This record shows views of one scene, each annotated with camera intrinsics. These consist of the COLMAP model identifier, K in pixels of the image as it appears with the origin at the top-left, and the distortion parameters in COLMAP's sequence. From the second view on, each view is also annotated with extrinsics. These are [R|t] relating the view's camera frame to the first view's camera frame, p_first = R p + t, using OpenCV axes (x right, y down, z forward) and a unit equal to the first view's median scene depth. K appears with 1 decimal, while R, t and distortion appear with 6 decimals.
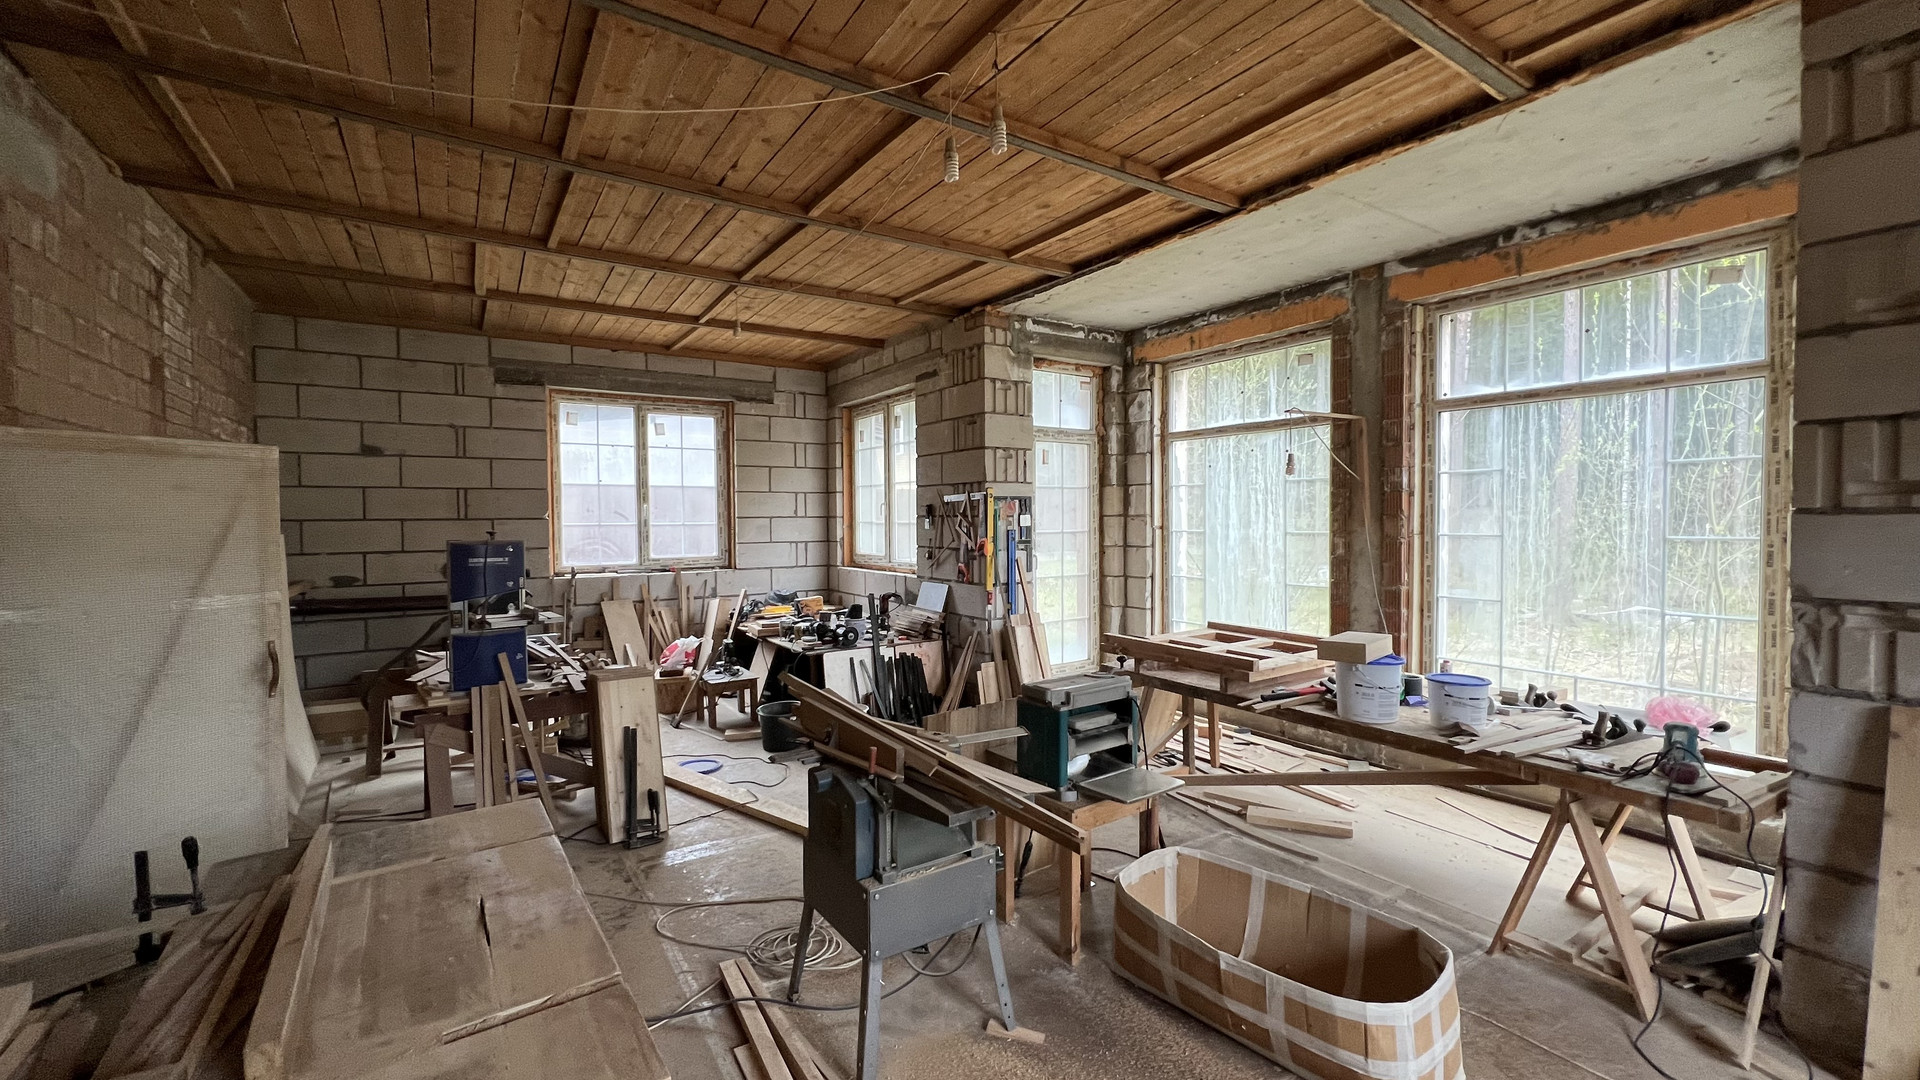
lens RADIAL K [[765.7, 0, 964.8], [0, 765.7, 535.5], [0, 0, 1]] dist [0.000986, 0.000010]
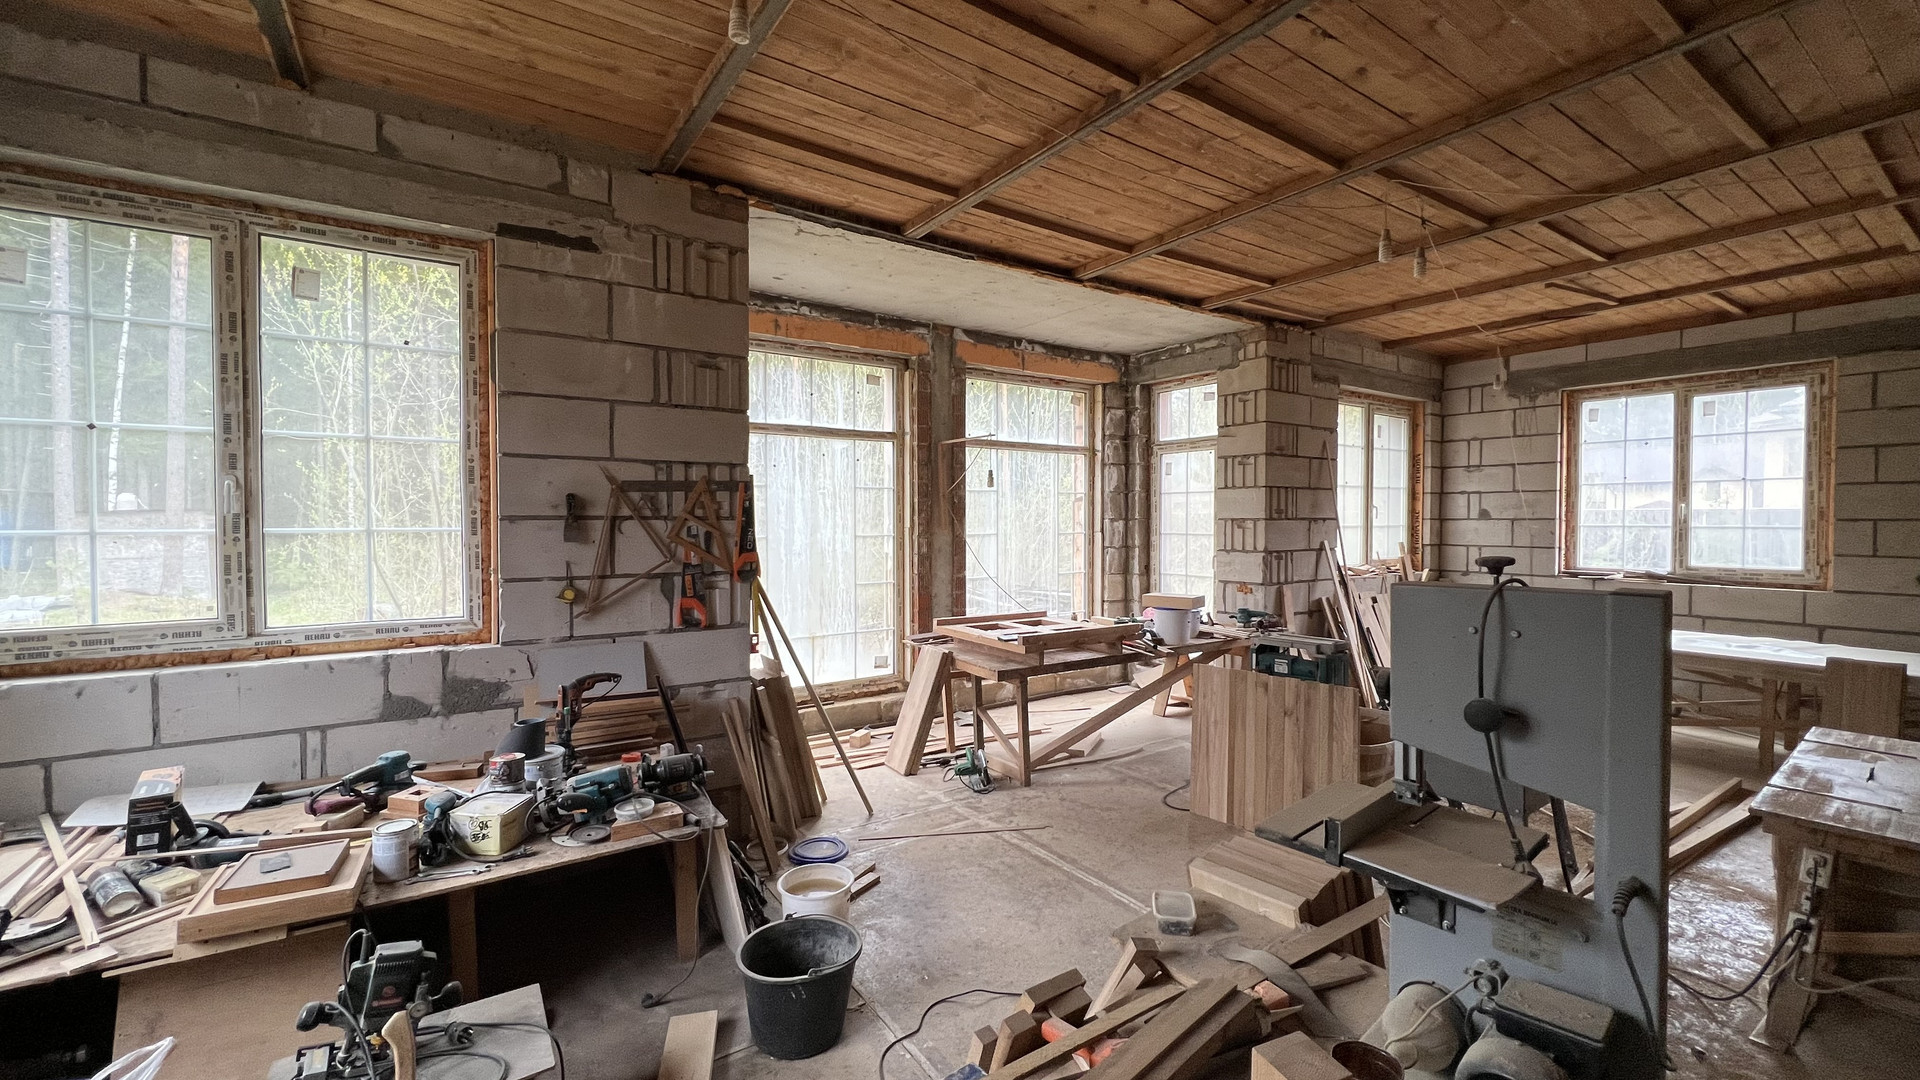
lens RADIAL K [[765.7, 0, 964.8], [0, 765.7, 535.5], [0, 0, 1]] dist [0.000986, 0.000010]
pose [[-0.011010, -0.012015, 0.999867, -0.734976], [0.025593, 0.999597, 0.012294, -0.015250], [-0.999612, 0.025725, -0.010698, 0.966161]]
